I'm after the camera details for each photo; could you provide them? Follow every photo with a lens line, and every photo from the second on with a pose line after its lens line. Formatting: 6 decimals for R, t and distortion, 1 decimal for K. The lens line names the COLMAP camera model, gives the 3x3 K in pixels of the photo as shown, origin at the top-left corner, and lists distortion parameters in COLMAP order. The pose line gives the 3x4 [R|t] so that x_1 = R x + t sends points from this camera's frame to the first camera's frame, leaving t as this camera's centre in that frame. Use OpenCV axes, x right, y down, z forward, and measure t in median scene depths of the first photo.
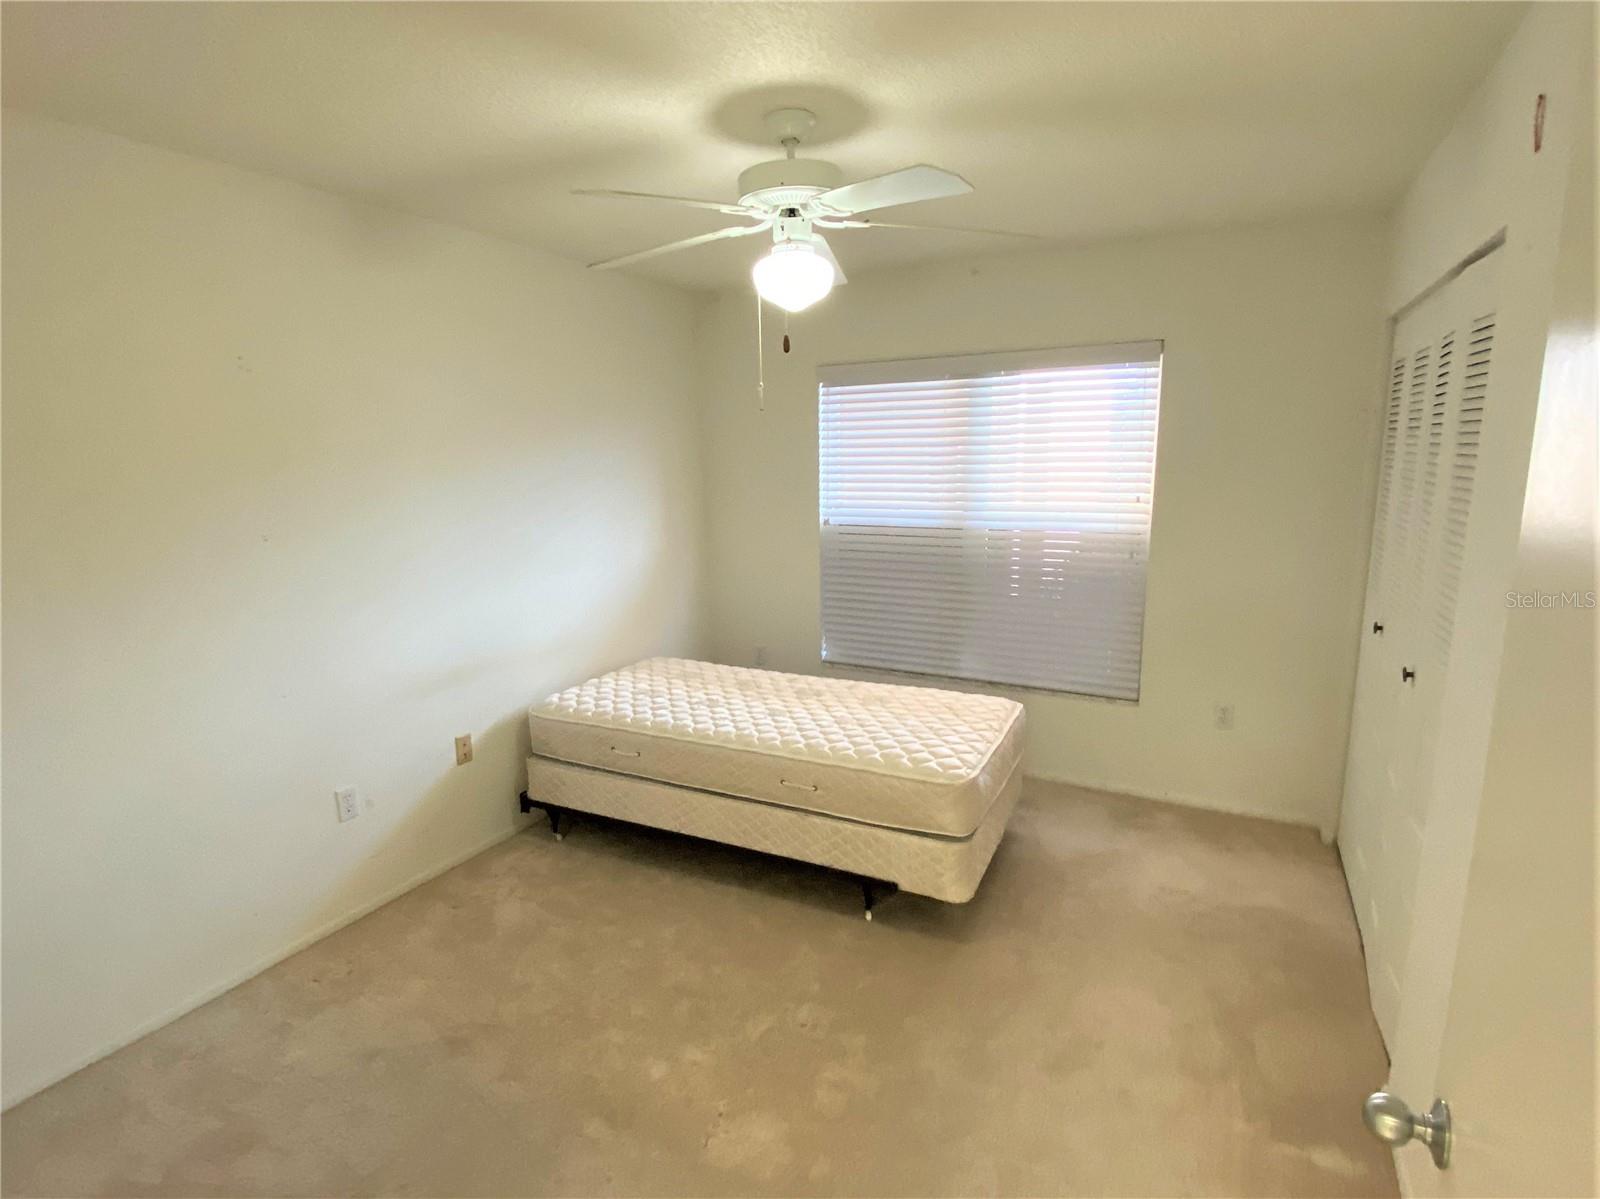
lens RADIAL K [[762.4, 0, 763.4], [0, 762.4, 604.3], [0, 0, 1]] dist [0.100745, -0.027360]
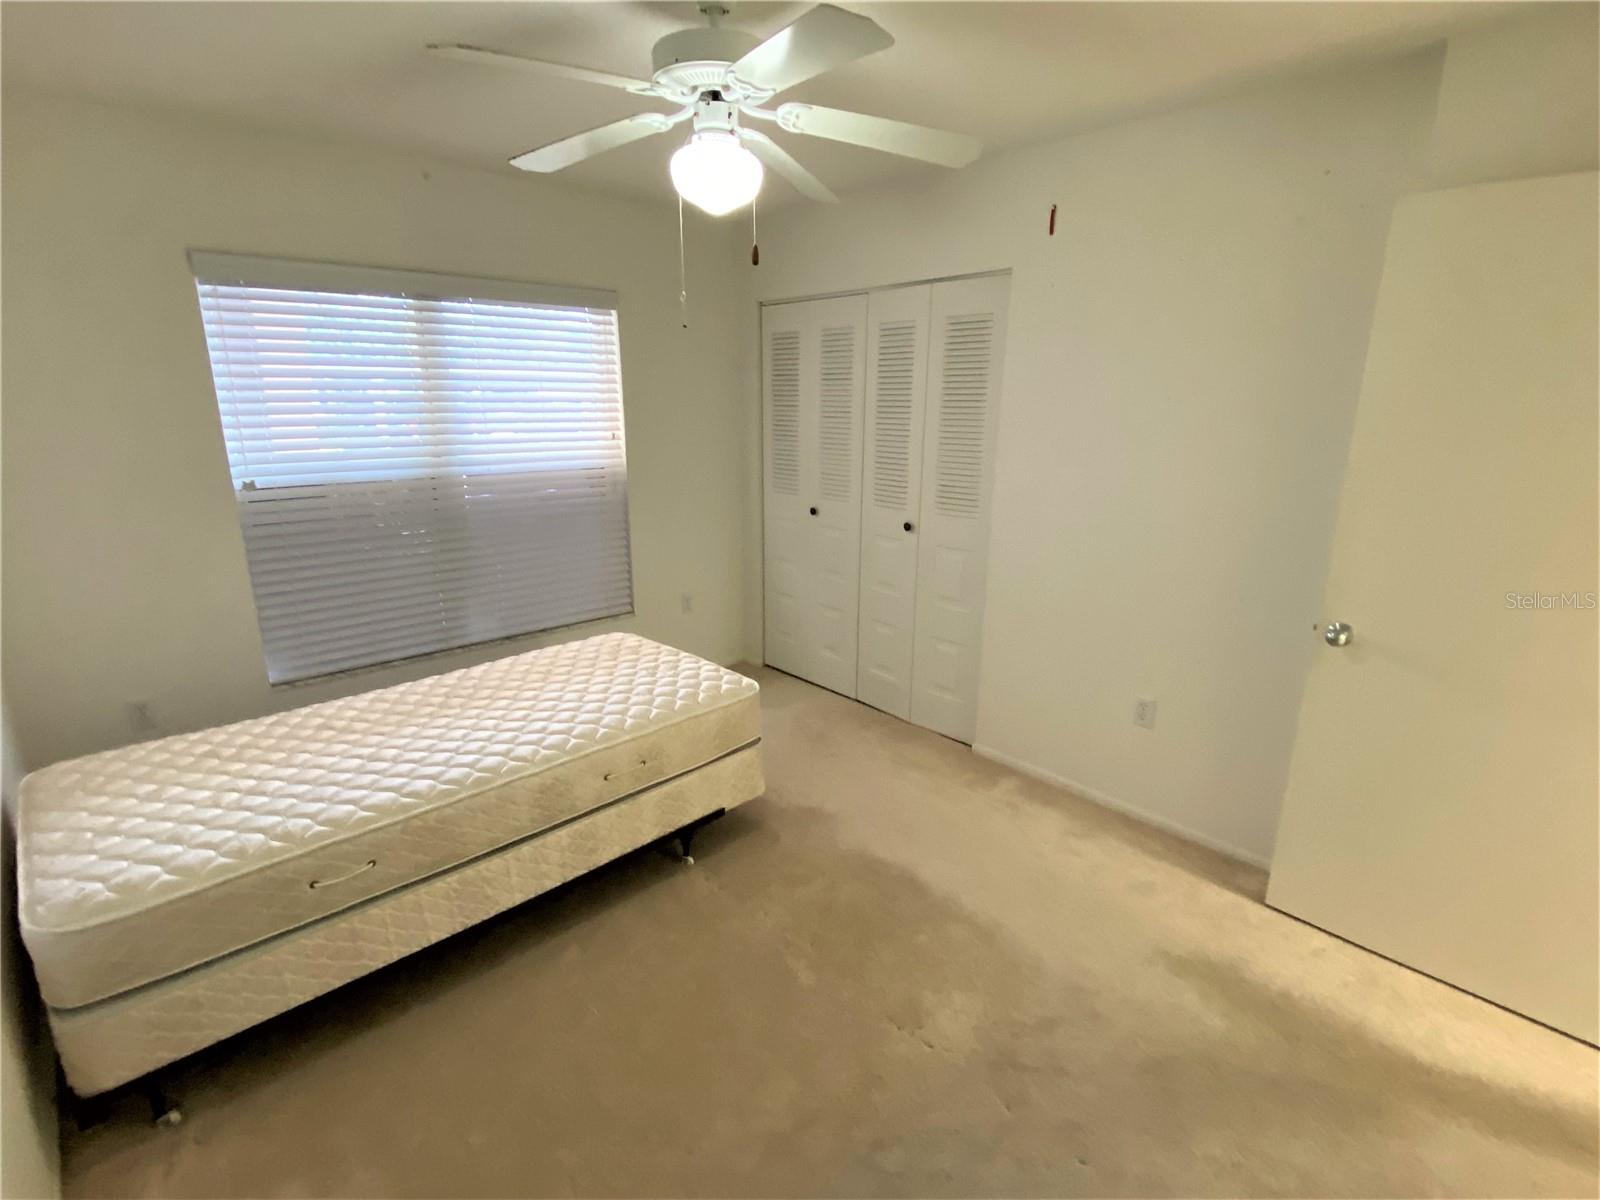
lens RADIAL K [[755.1, 0, 800.0], [0, 755.1, 600.0], [0, 0, 1]] dist [0.016598, -0.023577]
pose [[0.334901, -0.228991, 0.914005, -0.486938], [0.173624, 0.968407, 0.179003, -0.054276], [-0.926119, 0.098745, 0.364079, 0.375643]]
